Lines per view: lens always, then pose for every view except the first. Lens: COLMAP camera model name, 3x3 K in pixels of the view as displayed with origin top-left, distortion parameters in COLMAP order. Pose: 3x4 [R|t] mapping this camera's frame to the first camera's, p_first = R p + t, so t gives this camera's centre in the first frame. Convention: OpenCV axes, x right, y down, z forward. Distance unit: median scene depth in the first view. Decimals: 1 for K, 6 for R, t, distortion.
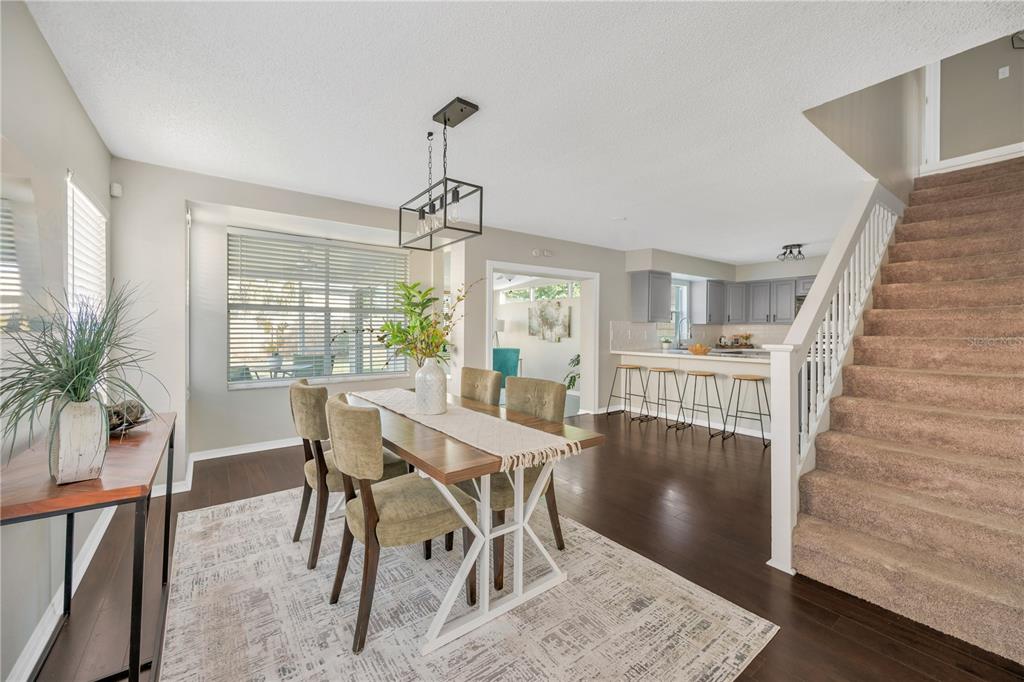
lens RADIAL K [[403.1, 0, 511.7], [0, 403.1, 335.5], [0, 0, 1]] dist [0.004227, 0.000527]
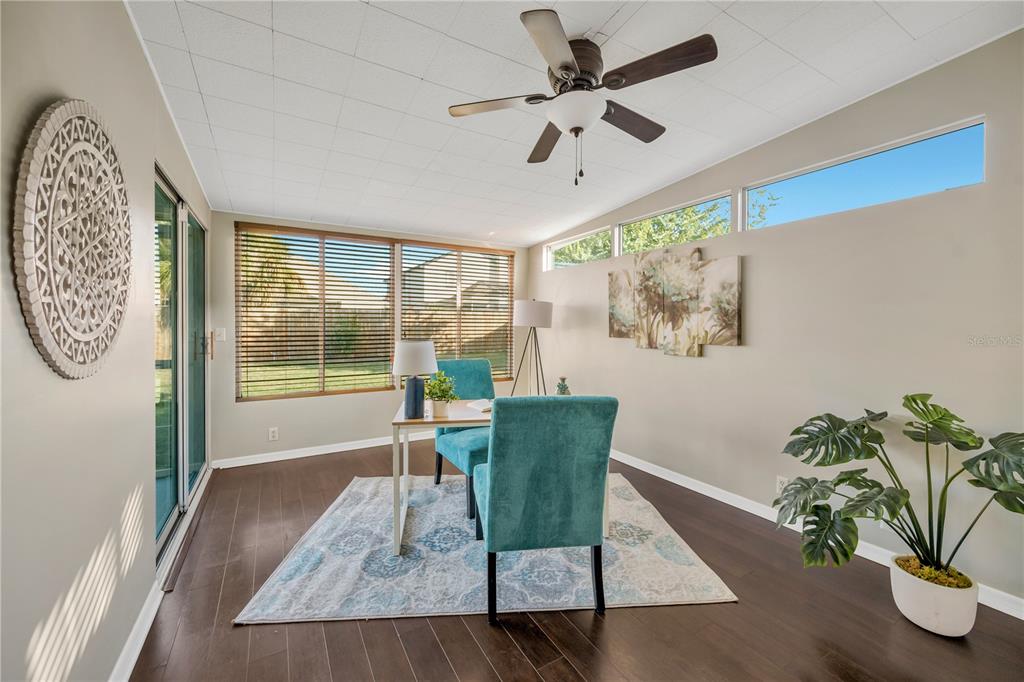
lens RADIAL K [[403.1, 0, 512.4], [0, 403.1, 332.3], [0, 0, 1]] dist [0.004227, 0.000527]
pose [[0.993543, -0.004188, -0.113379, -0.012464], [0.005431, 0.999928, 0.010657, -0.011164], [0.113326, -0.011204, 0.993495, 0.601931]]
